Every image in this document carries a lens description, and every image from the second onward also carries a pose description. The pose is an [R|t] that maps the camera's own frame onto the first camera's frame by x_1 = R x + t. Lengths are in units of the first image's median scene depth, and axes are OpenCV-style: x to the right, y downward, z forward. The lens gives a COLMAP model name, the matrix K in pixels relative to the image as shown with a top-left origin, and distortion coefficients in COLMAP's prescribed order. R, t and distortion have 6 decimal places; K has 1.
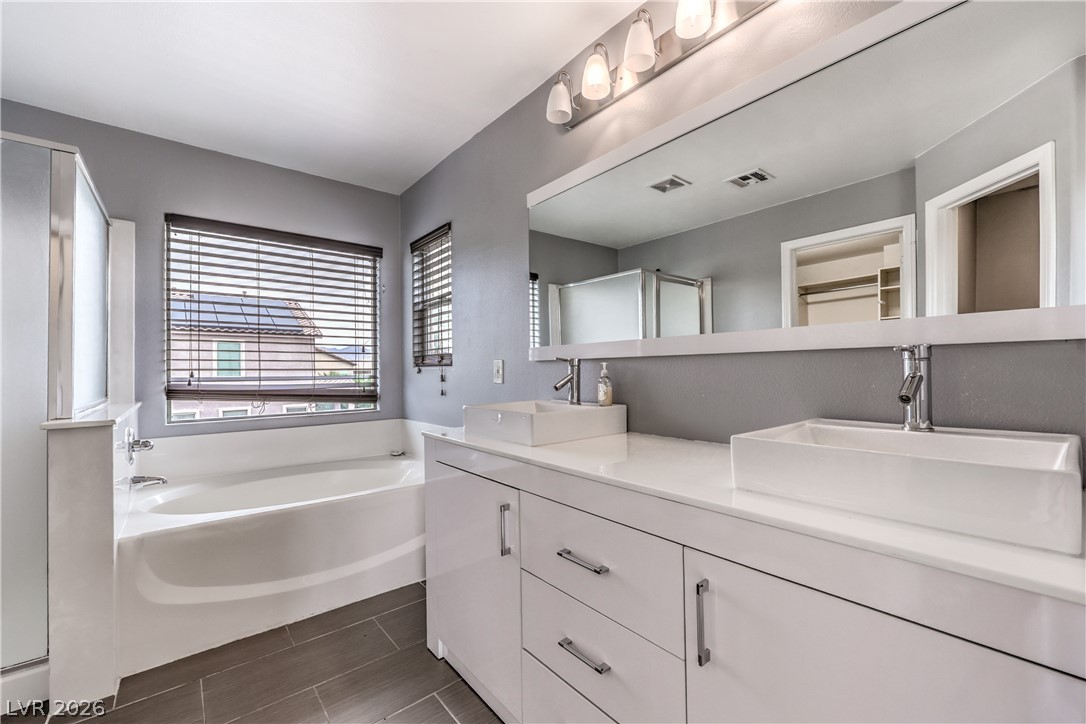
lens RADIAL K [[448.7, 0, 542.9], [0, 448.7, 371.7], [0, 0, 1]] dist [-0.000445, -0.000091]
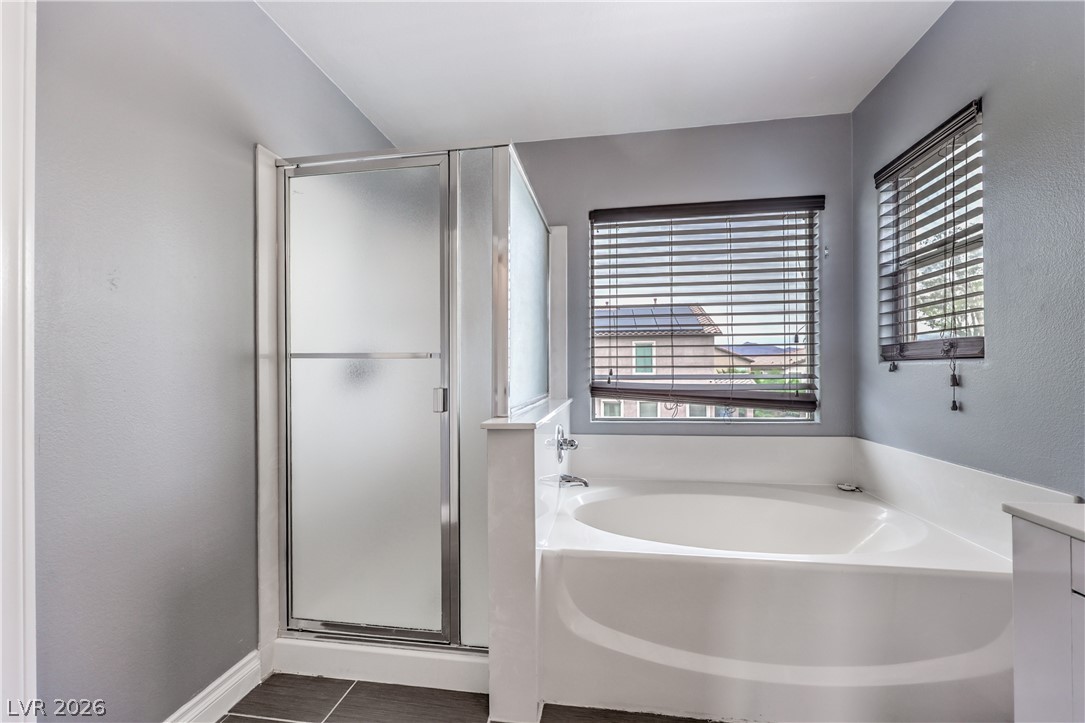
lens RADIAL K [[442.1, 0, 541.2], [0, 442.1, 366.3], [0, 0, 1]] dist [-0.001256, 0.000040]
pose [[0.668539, -0.004470, -0.743664, -0.156338], [0.000771, 0.999986, -0.005317, -0.000976], [0.743677, 0.002982, 0.668533, 0.224889]]
